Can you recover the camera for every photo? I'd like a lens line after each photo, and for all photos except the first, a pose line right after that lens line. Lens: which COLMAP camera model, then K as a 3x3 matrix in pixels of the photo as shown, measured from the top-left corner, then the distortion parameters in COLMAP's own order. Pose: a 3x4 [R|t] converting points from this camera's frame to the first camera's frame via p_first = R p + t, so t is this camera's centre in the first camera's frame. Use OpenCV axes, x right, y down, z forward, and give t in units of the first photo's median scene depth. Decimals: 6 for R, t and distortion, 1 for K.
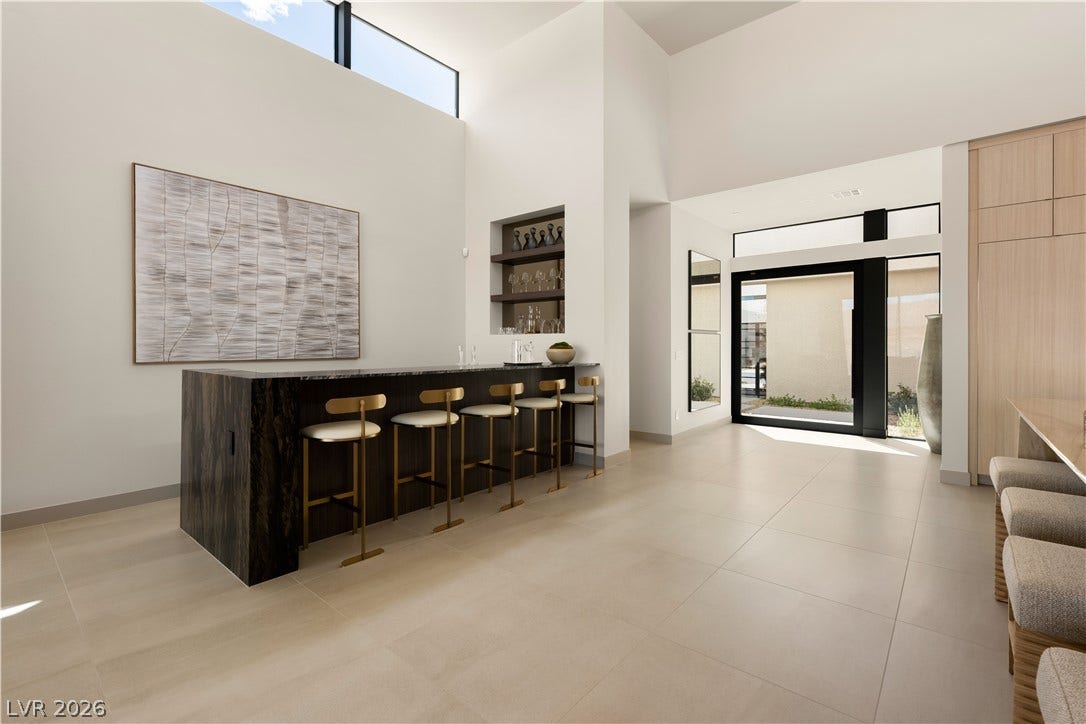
lens RADIAL K [[486.6, 0, 560.2], [0, 486.6, 346.7], [0, 0, 1]] dist [0.000001, -0.000589]
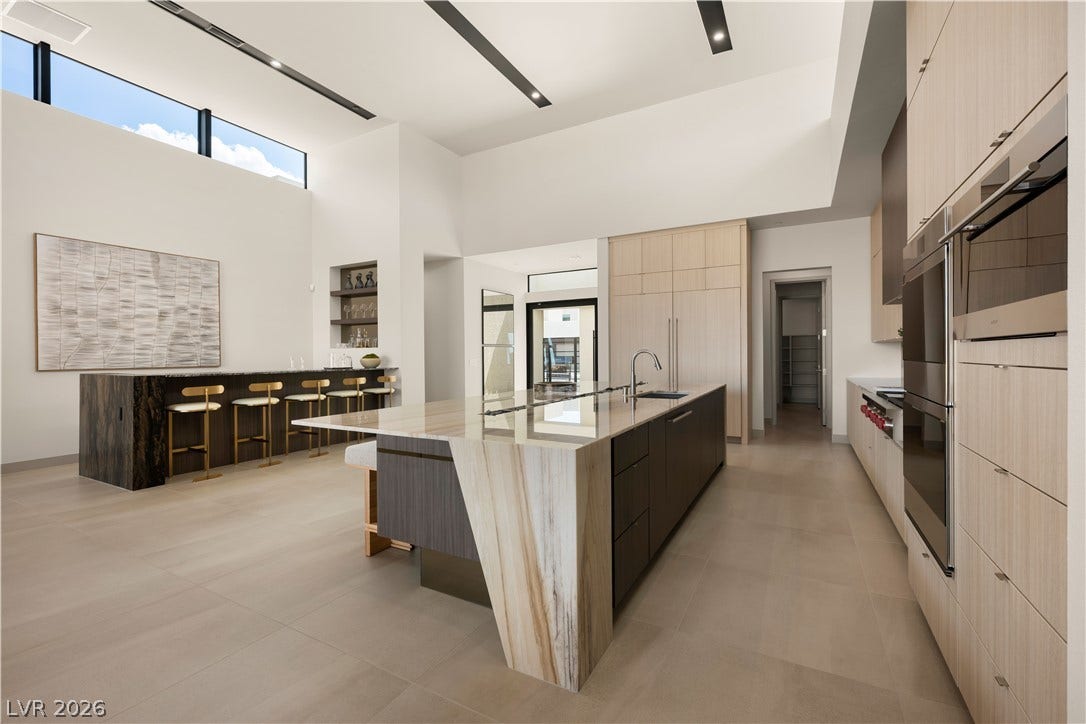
lens RADIAL K [[454.2, 0, 557.2], [0, 454.2, 355.6], [0, 0, 1]] dist [-0.000451, 0.000630]
pose [[0.980330, -0.008184, 0.197195, 0.303224], [0.008498, 0.999964, -0.000746, 0.002277], [-0.197181, 0.002408, 0.980364, -0.507823]]
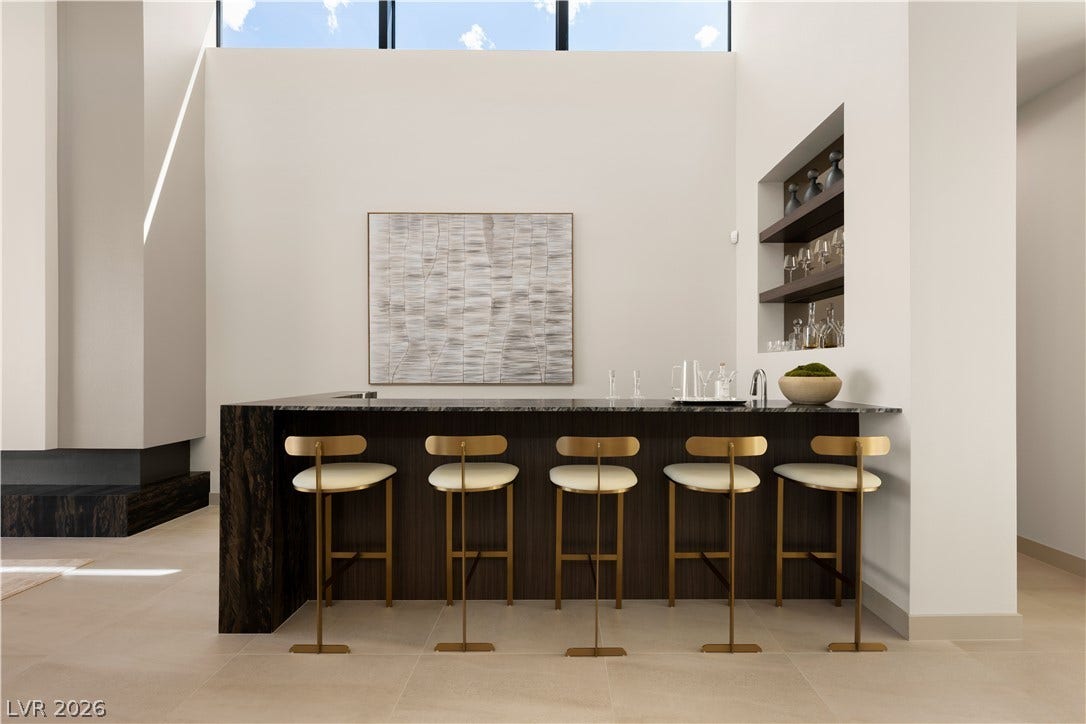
lens RADIAL K [[486.6, 0, 546.6], [0, 486.6, 368.0], [0, 0, 1]] dist [0.000001, -0.000589]
pose [[0.635200, 0.001105, -0.772347, 0.239075], [-0.004641, 0.999986, -0.002386, -0.002536], [0.772334, 0.005100, 0.635196, 0.469289]]
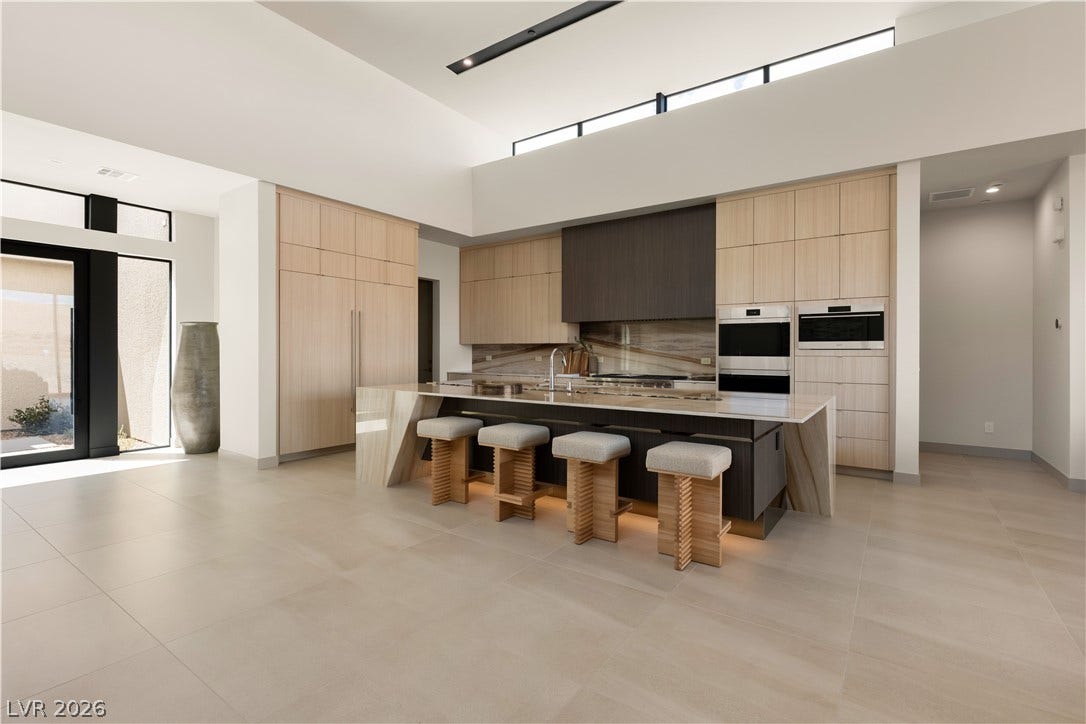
lens RADIAL K [[486.6, 0, 545.6], [0, 486.6, 355.0], [0, 0, 1]] dist [0.000001, -0.000589]
pose [[-0.076710, -0.011063, 0.996992, -0.393738], [0.002912, 0.999932, 0.011320, -0.004953], [-0.997049, 0.003772, -0.076673, 0.378634]]
